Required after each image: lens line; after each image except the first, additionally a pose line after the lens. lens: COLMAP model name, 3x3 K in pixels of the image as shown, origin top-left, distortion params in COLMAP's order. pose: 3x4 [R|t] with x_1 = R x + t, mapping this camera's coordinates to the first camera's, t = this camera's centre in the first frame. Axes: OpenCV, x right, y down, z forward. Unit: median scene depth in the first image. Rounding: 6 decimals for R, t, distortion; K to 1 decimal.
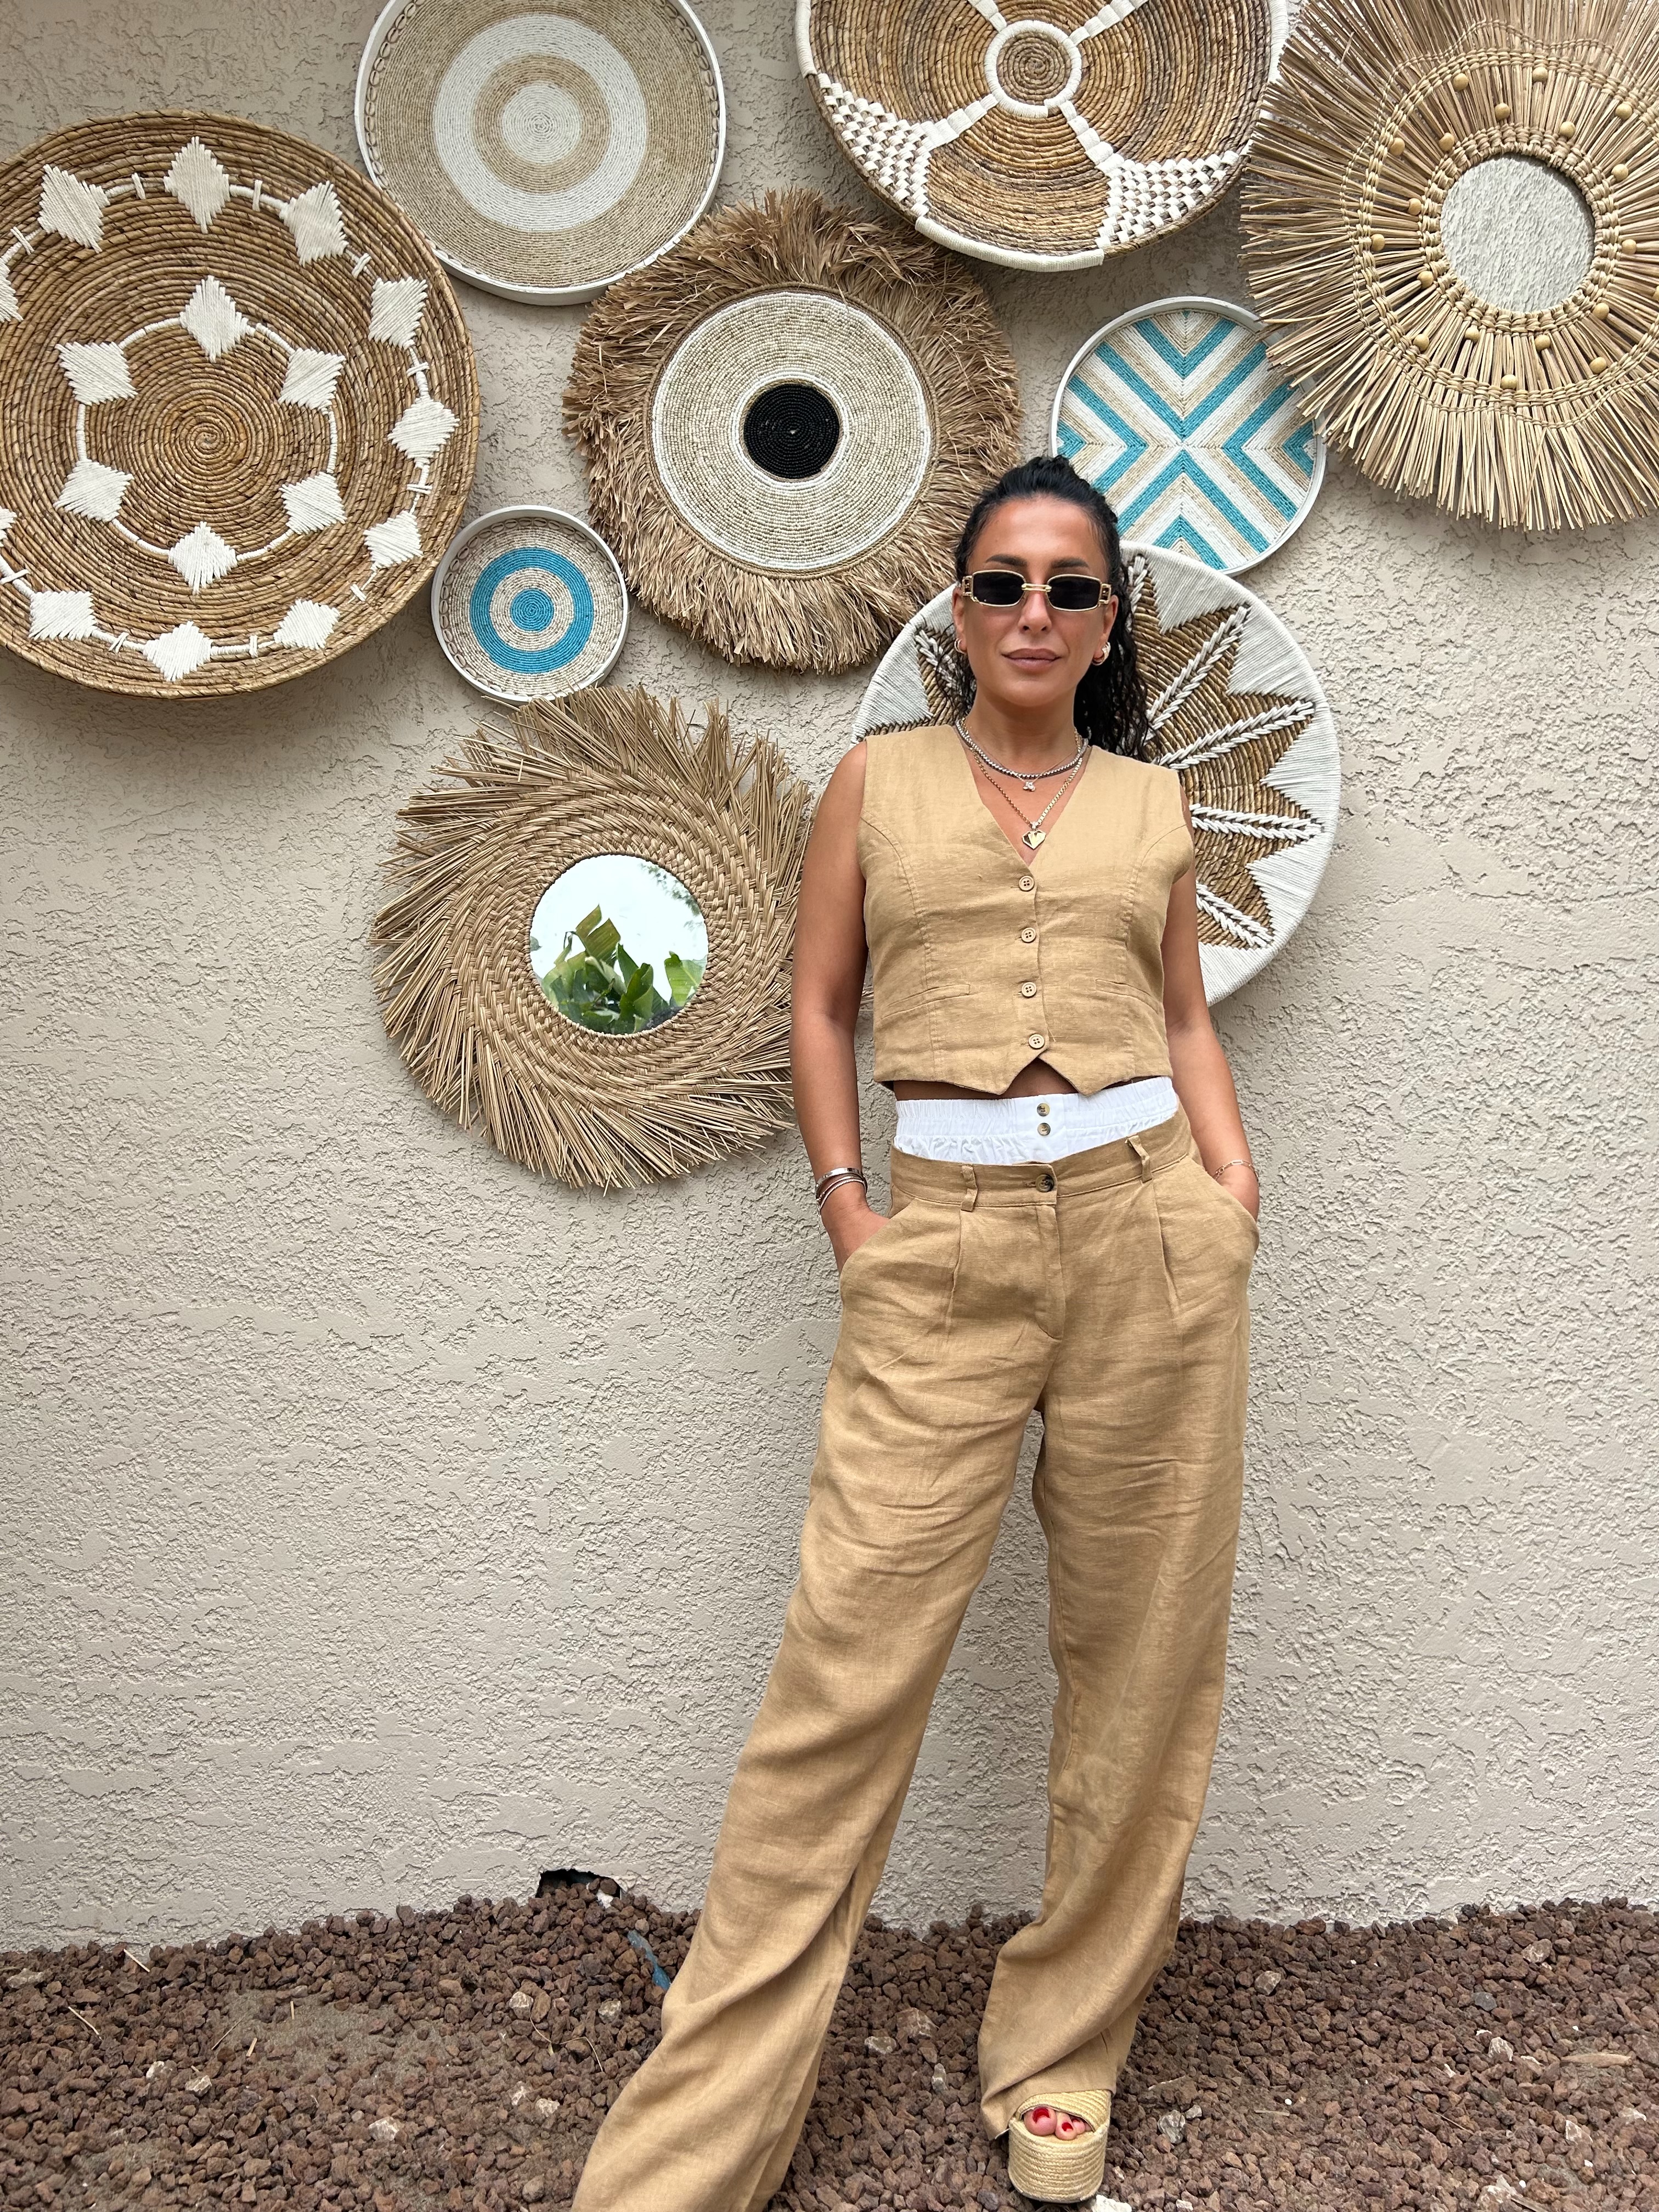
lens RADIAL K [[1782.7, 0, 814.5], [0, 1782.7, 1101.1], [0, 0, 1]] dist [0.053909, -0.068344]
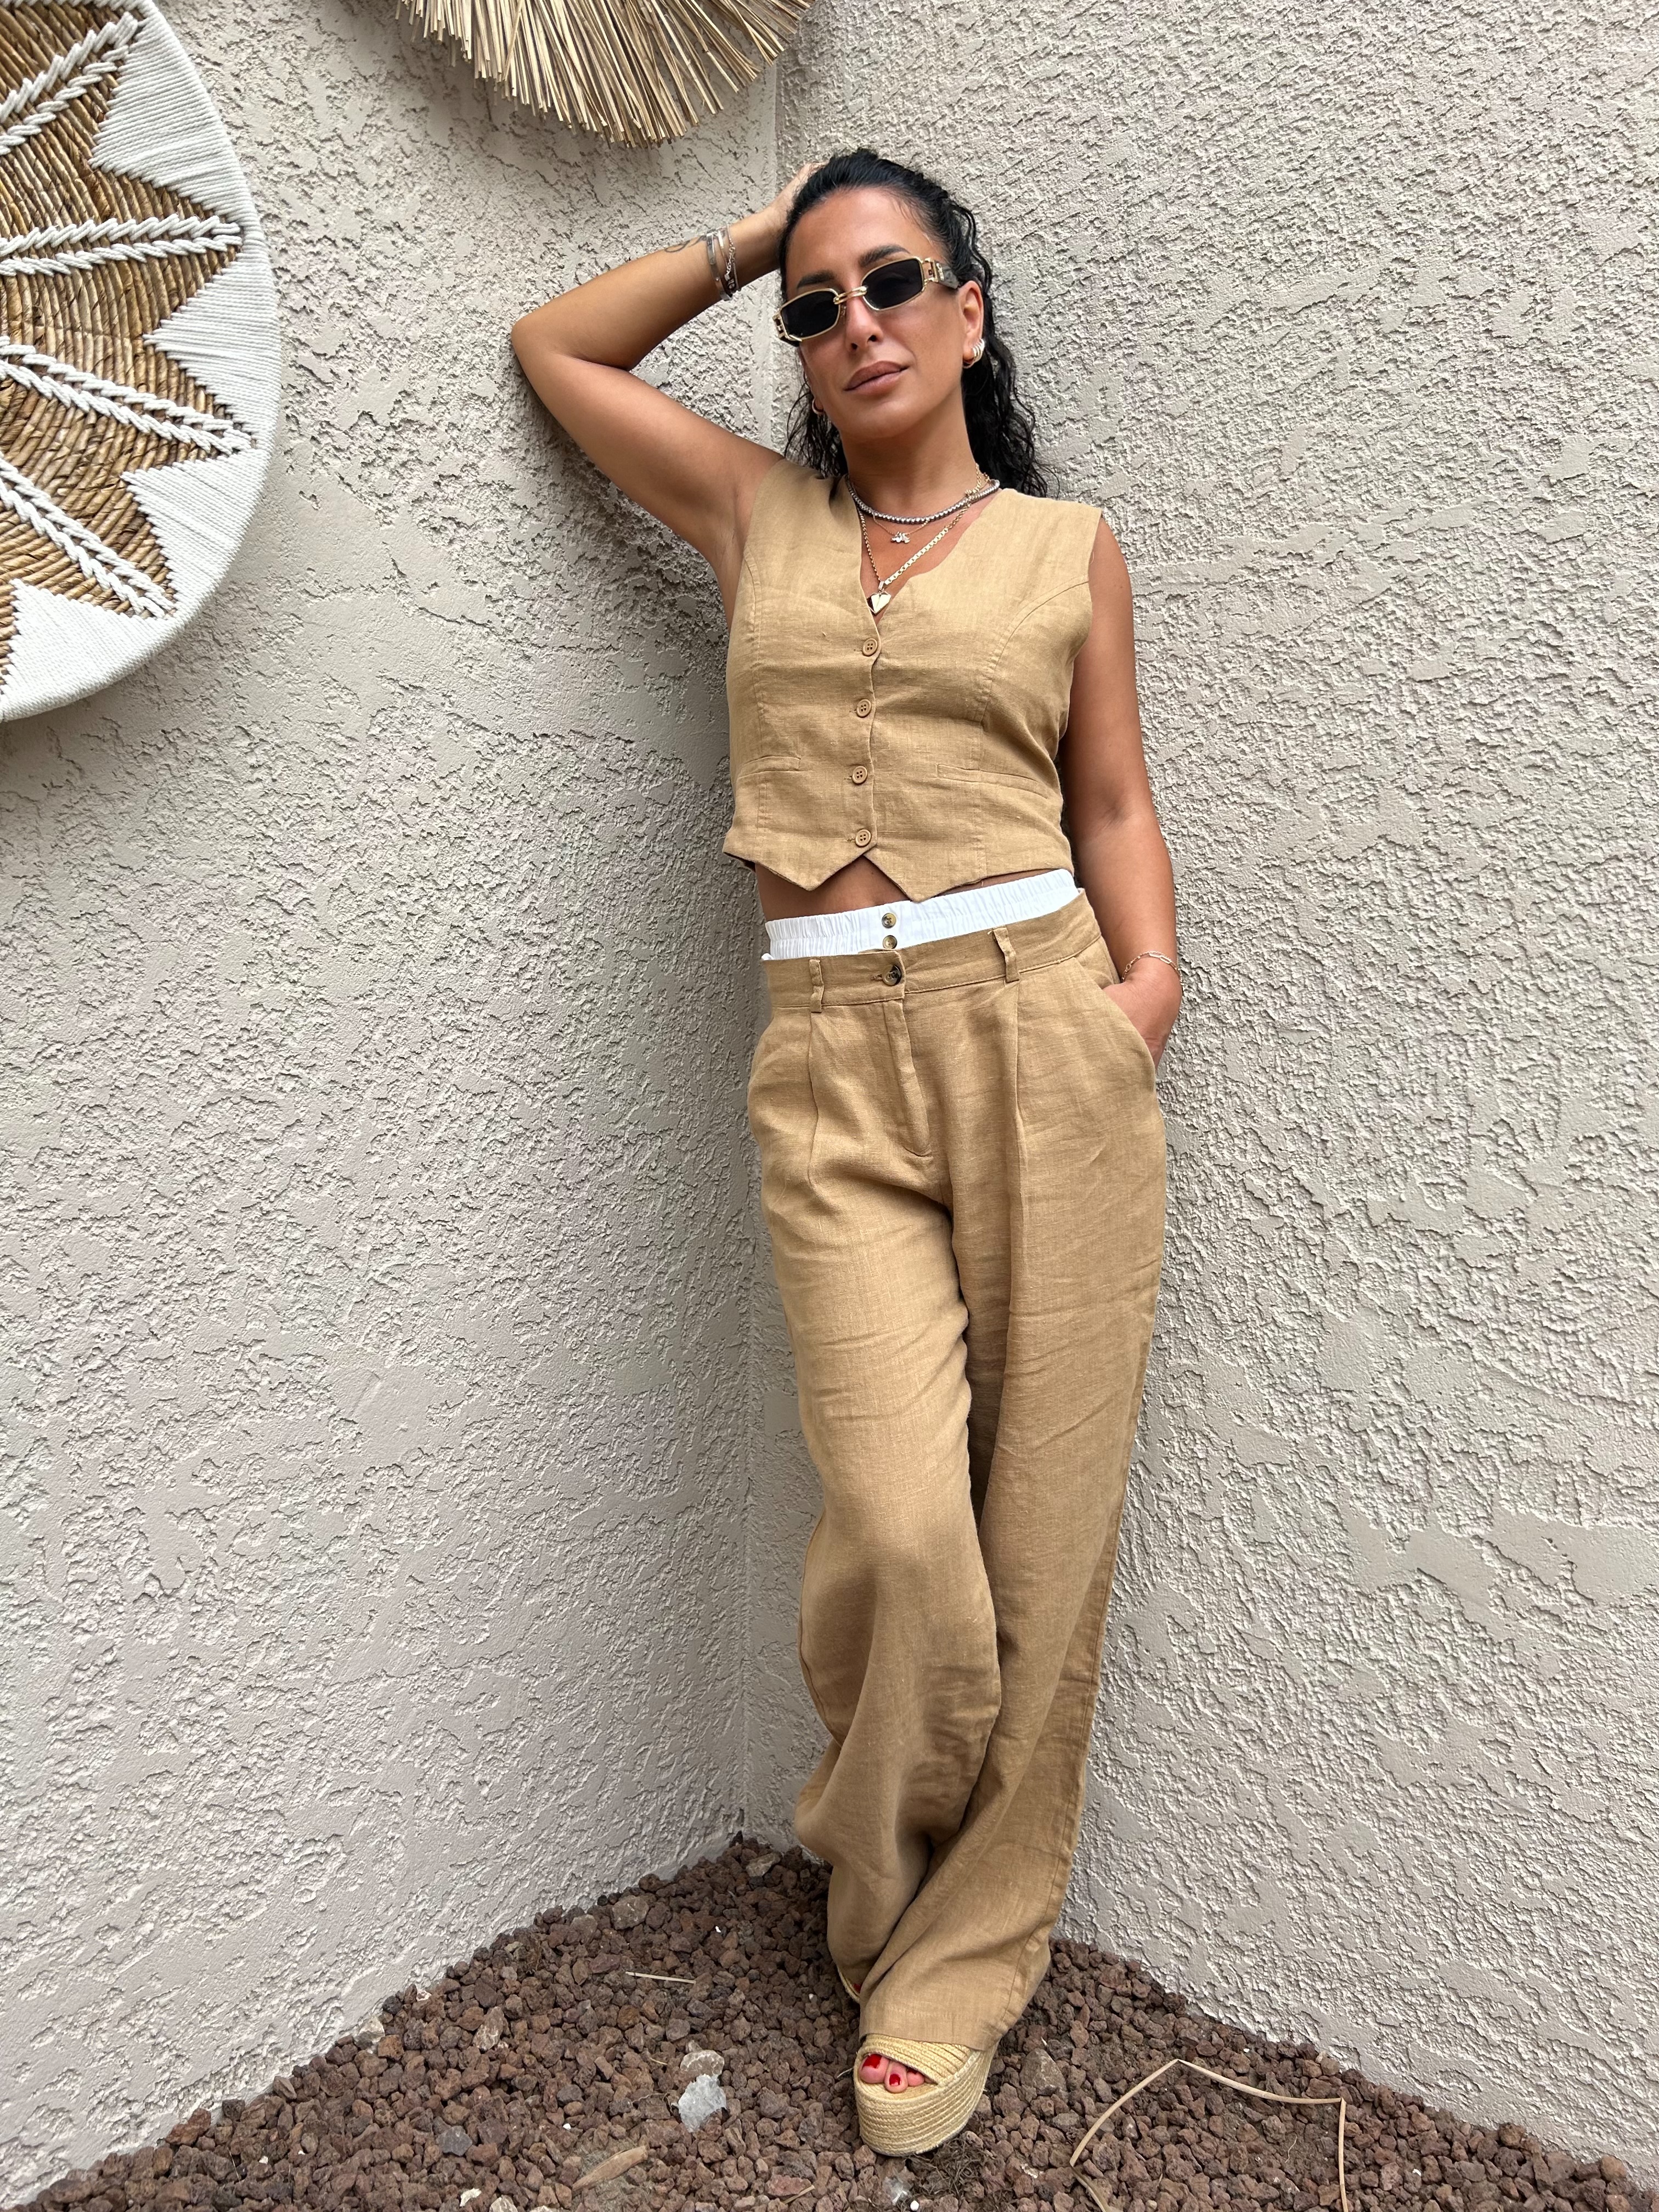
lens RADIAL K [[1737.5, 0, 926.5], [0, 1737.5, 1107.2], [0, 0, 1]] dist [0.049982, -0.062802]
pose [[0.669260, -0.021775, 0.742709, -0.016311], [-0.039678, 0.997097, 0.064987, 0.028815], [-0.741968, -0.072962, 0.666454, 0.399582]]
